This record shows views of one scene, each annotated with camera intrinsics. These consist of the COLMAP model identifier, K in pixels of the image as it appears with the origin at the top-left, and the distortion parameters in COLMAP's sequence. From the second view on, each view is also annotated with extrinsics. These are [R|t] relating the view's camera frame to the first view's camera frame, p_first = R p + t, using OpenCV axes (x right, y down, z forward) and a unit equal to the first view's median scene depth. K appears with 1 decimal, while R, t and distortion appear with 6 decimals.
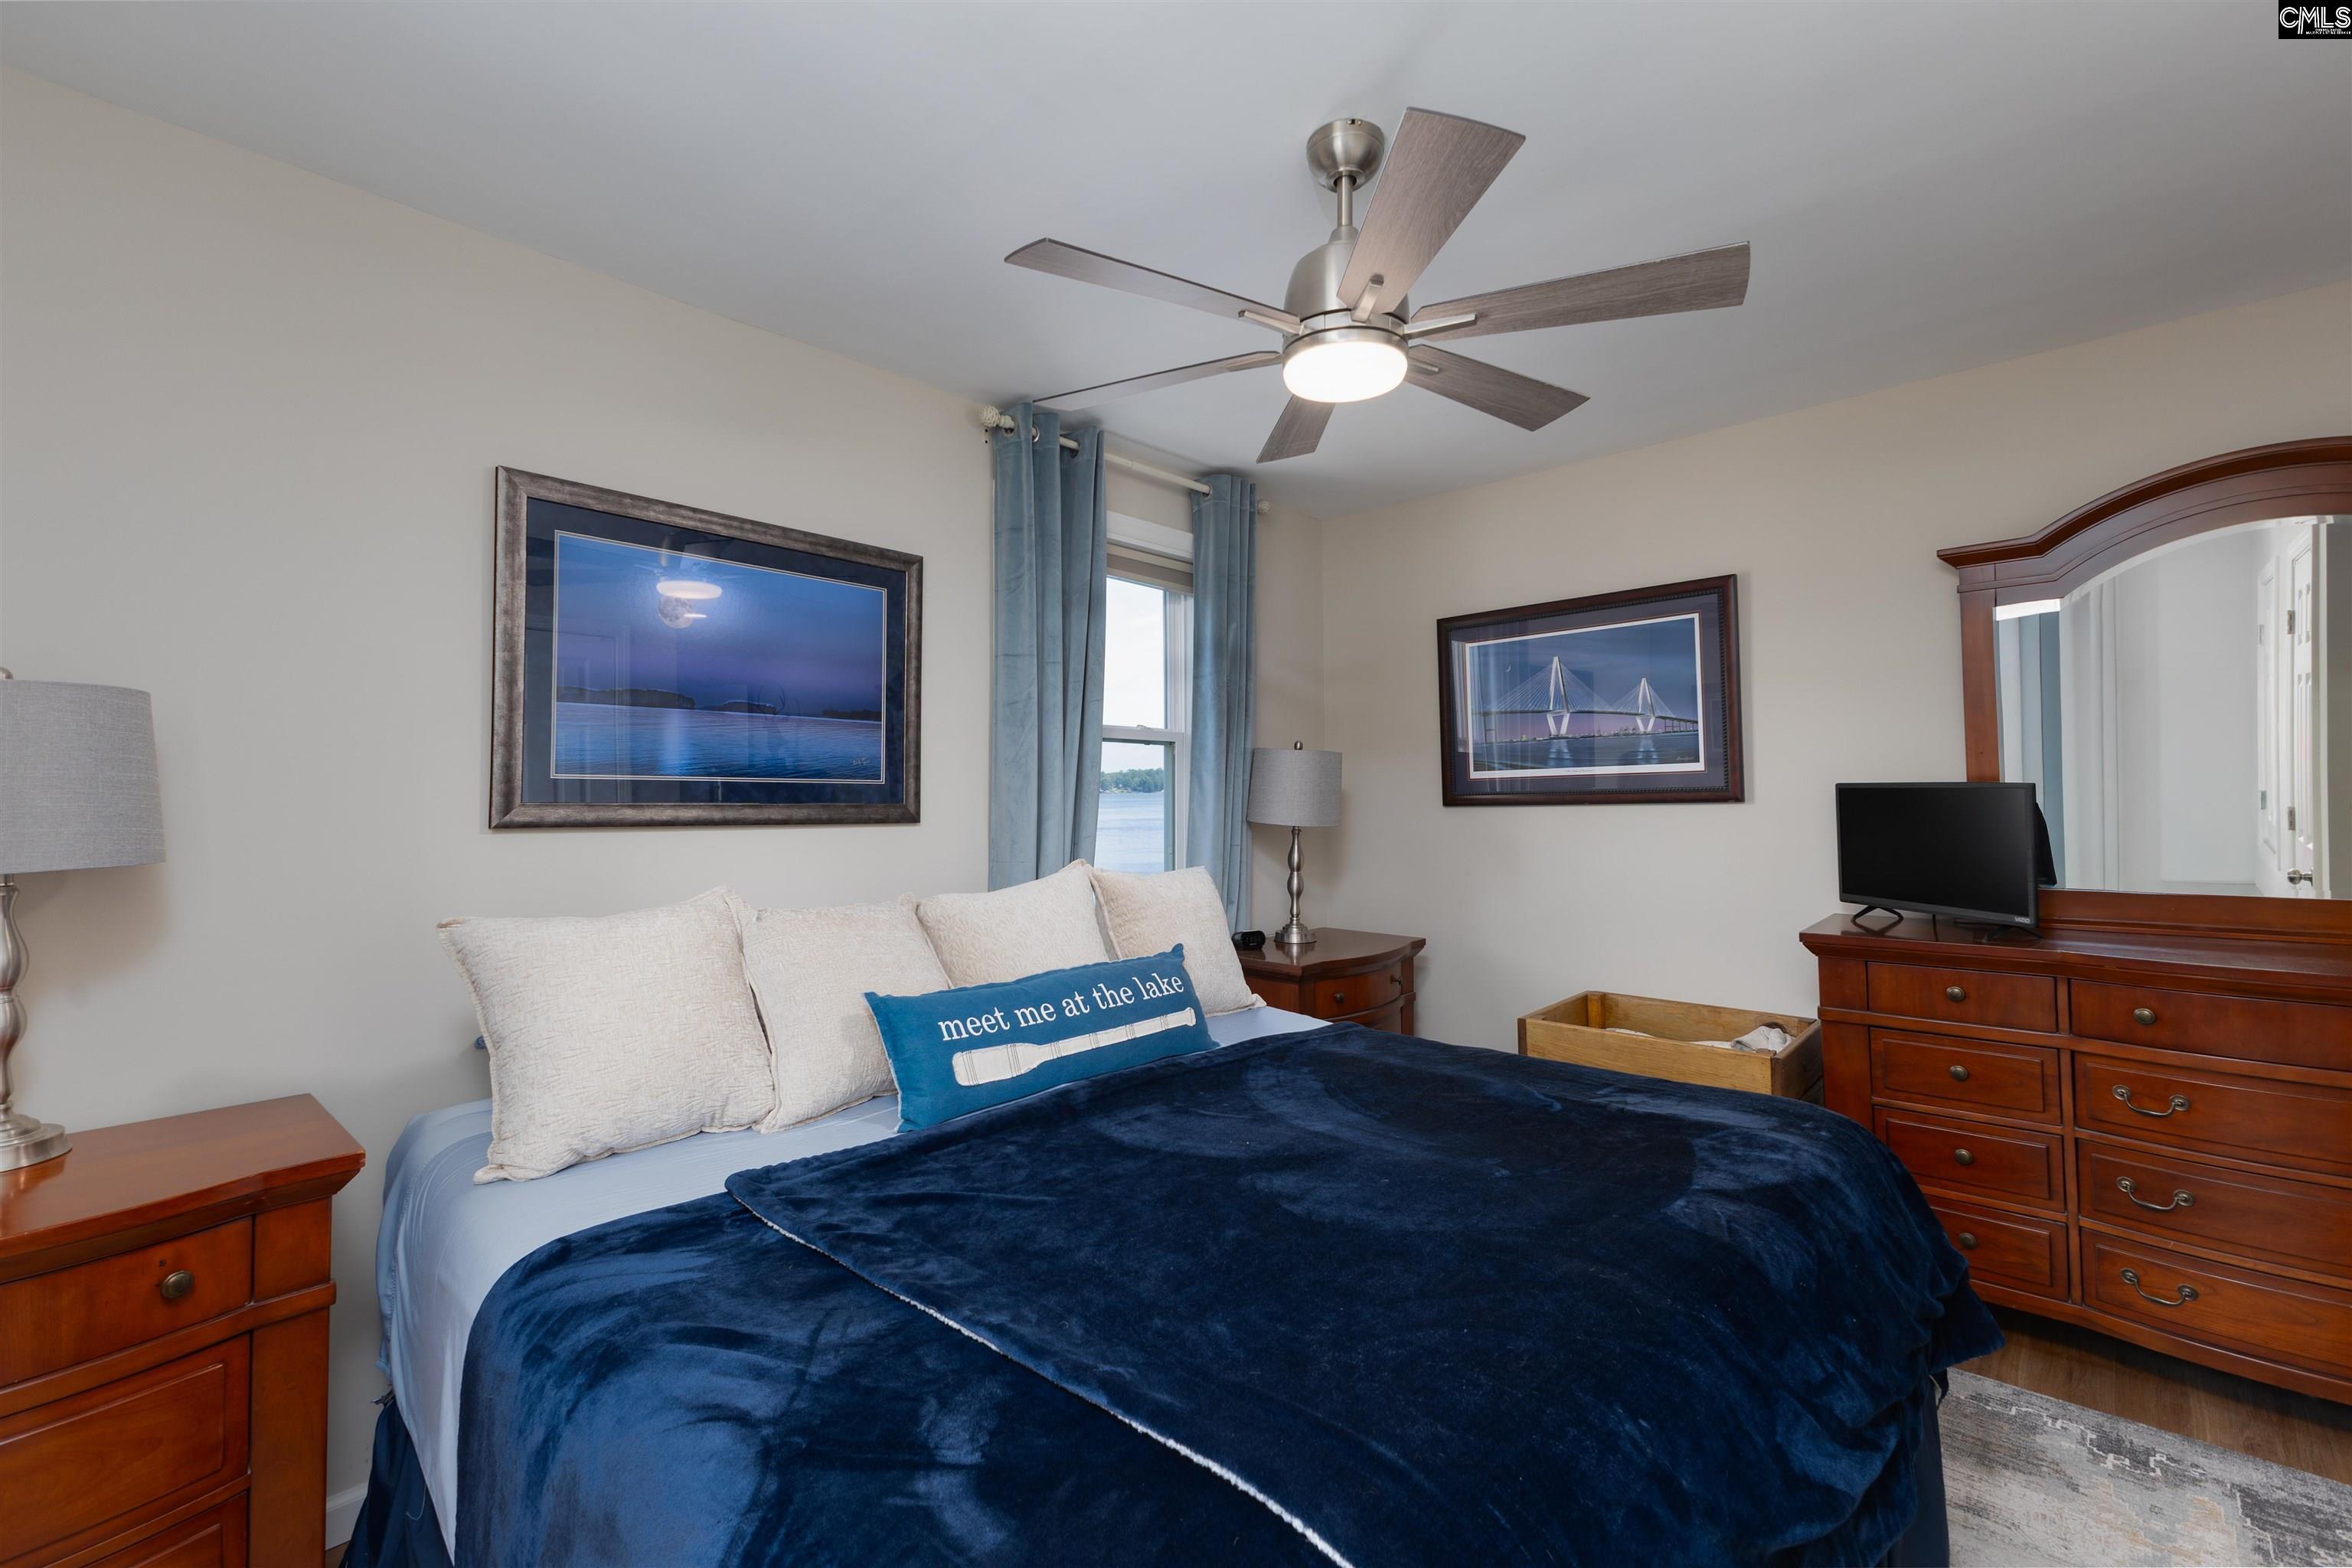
lens RADIAL K [[1015.1, 0, 1183.5], [0, 1015.1, 781.0], [0, 0, 1]] dist [0.011532, 0.000206]
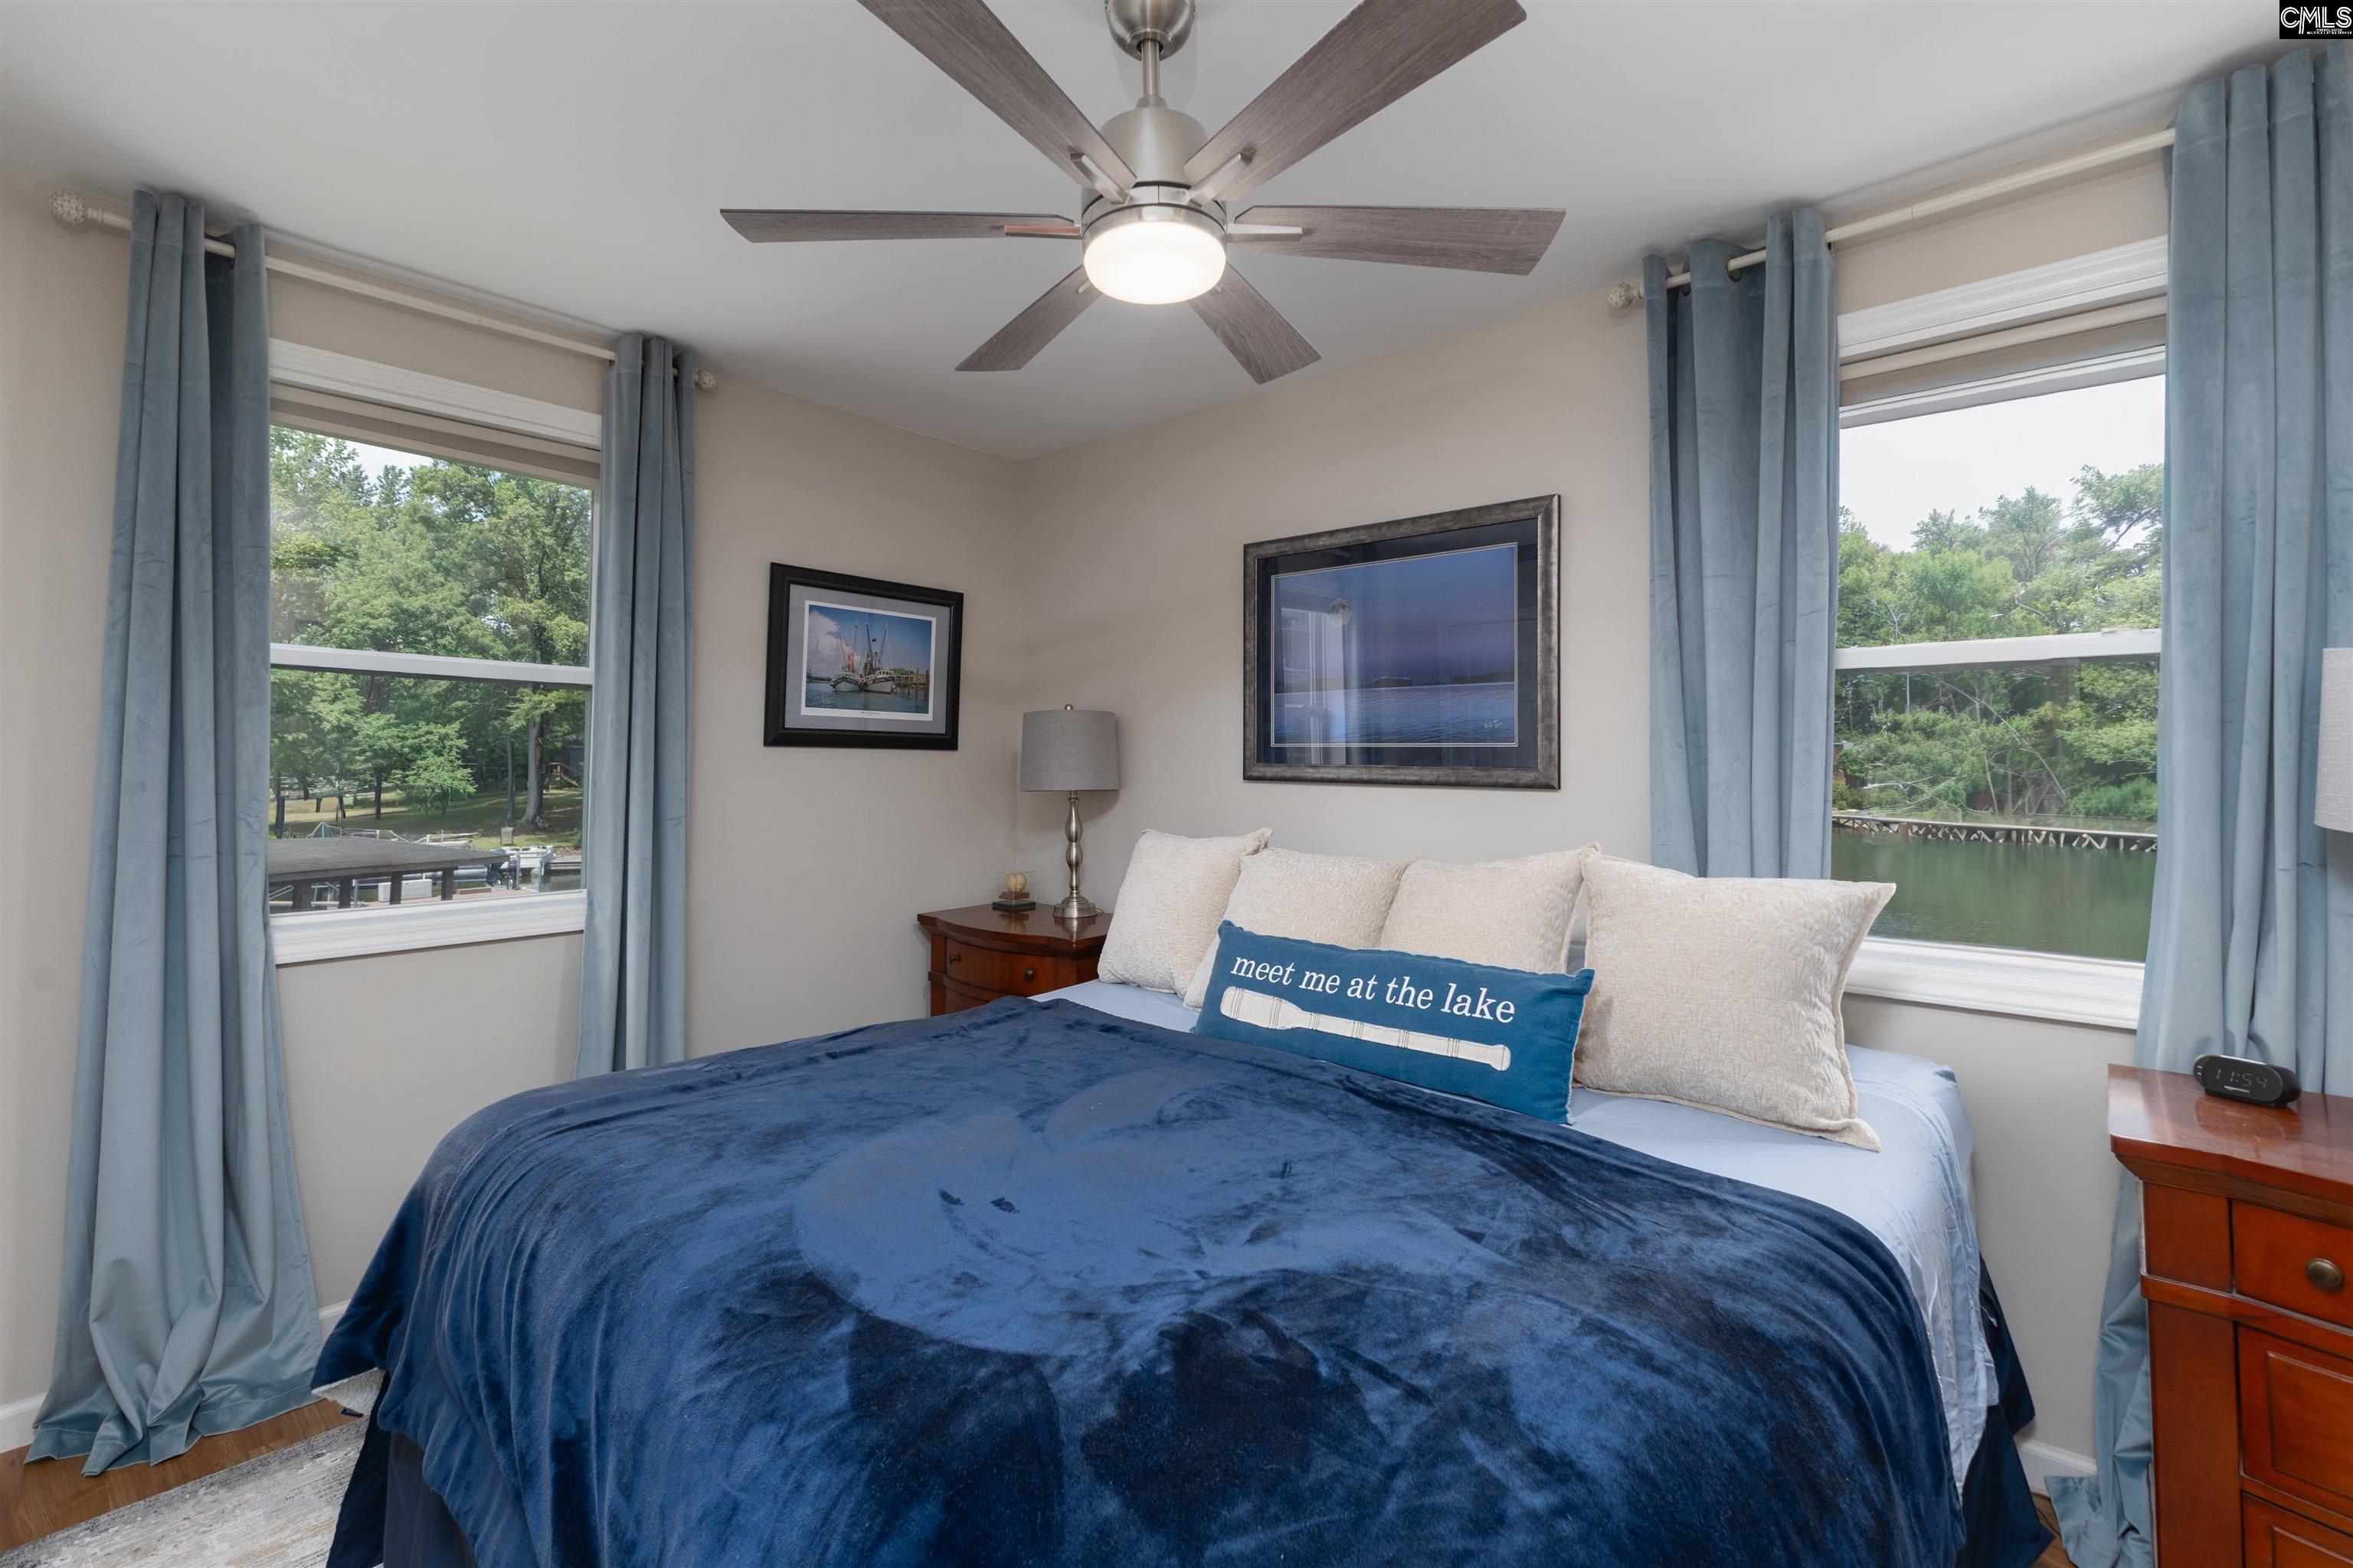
lens RADIAL K [[993.3, 0, 1183.8], [0, 993.3, 776.1], [0, 0, 1]] dist [0.008416, -0.000229]
pose [[0.040680, 0.020019, -0.998972, 0.783110], [0.014931, 0.999675, 0.020641, 0.007781], [0.999061, -0.015755, 0.040368, 0.804301]]
